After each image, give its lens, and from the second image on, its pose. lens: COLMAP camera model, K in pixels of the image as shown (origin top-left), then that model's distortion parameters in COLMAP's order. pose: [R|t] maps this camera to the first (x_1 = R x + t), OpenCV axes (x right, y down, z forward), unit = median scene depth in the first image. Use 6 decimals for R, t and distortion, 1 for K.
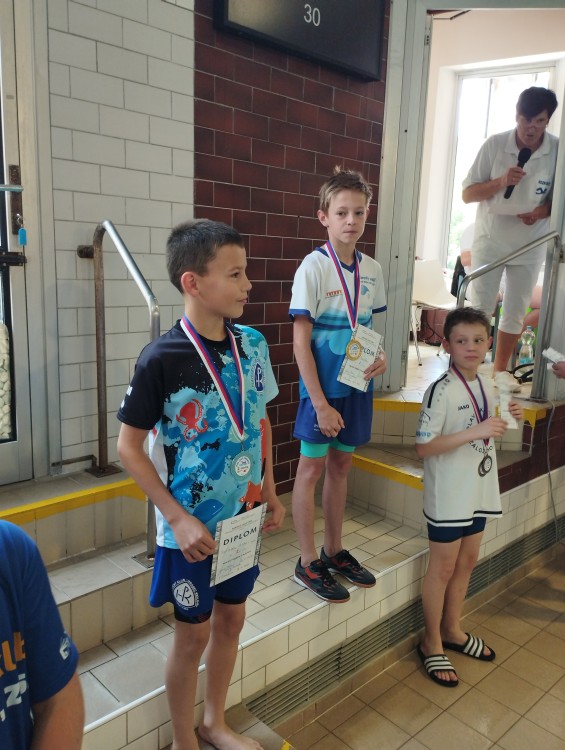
lens RADIAL K [[608.5, 0, 282.8], [0, 608.5, 373.1], [0, 0, 1]] dist [0.080230, -0.115927]
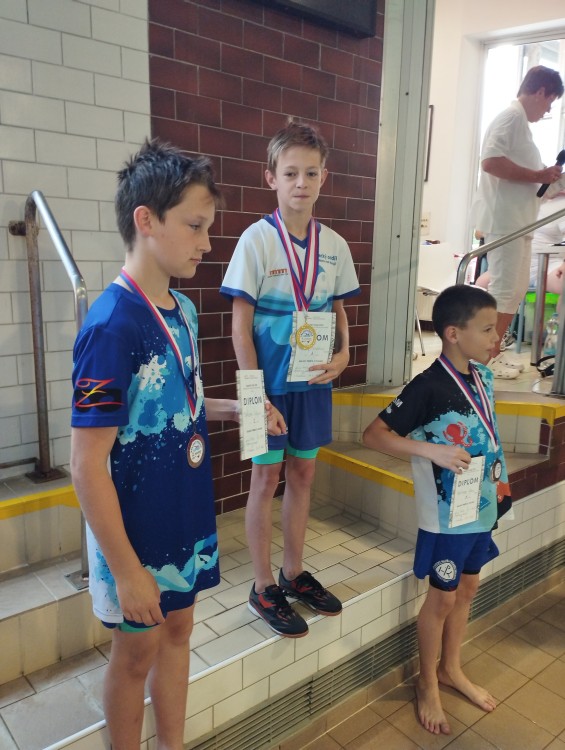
lens RADIAL K [[608.5, 0, 282.7], [0, 608.5, 371.8], [0, 0, 1]] dist [0.080230, -0.115927]
pose [[0.997989, 0.000538, -0.063377, 0.111154], [0.000124, 0.999945, 0.010452, -0.000803], [0.063379, -0.010439, 0.997935, 0.135333]]
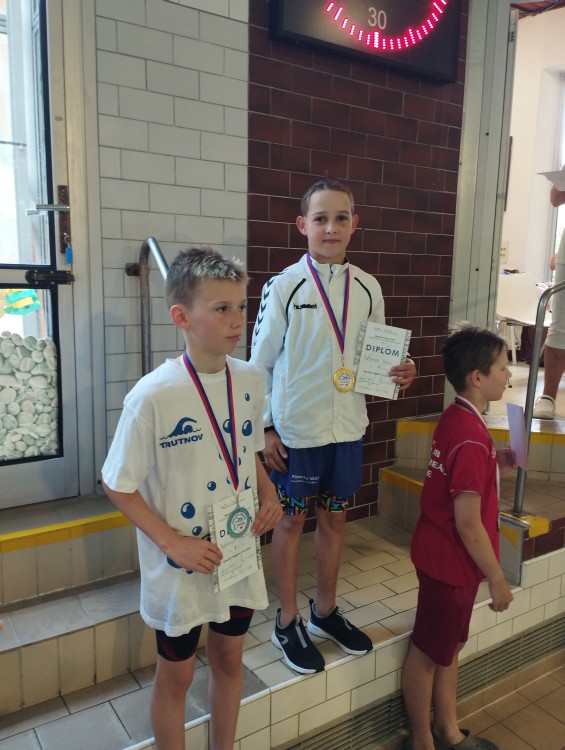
lens RADIAL K [[608.5, 0, 283.1], [0, 608.5, 372.0], [0, 0, 1]] dist [0.080230, -0.115927]
pose [[0.984532, 0.012793, -0.174738, 0.092828], [-0.017906, 0.999455, -0.027716, -0.007671], [0.174288, 0.030416, 0.984225, 0.066203]]
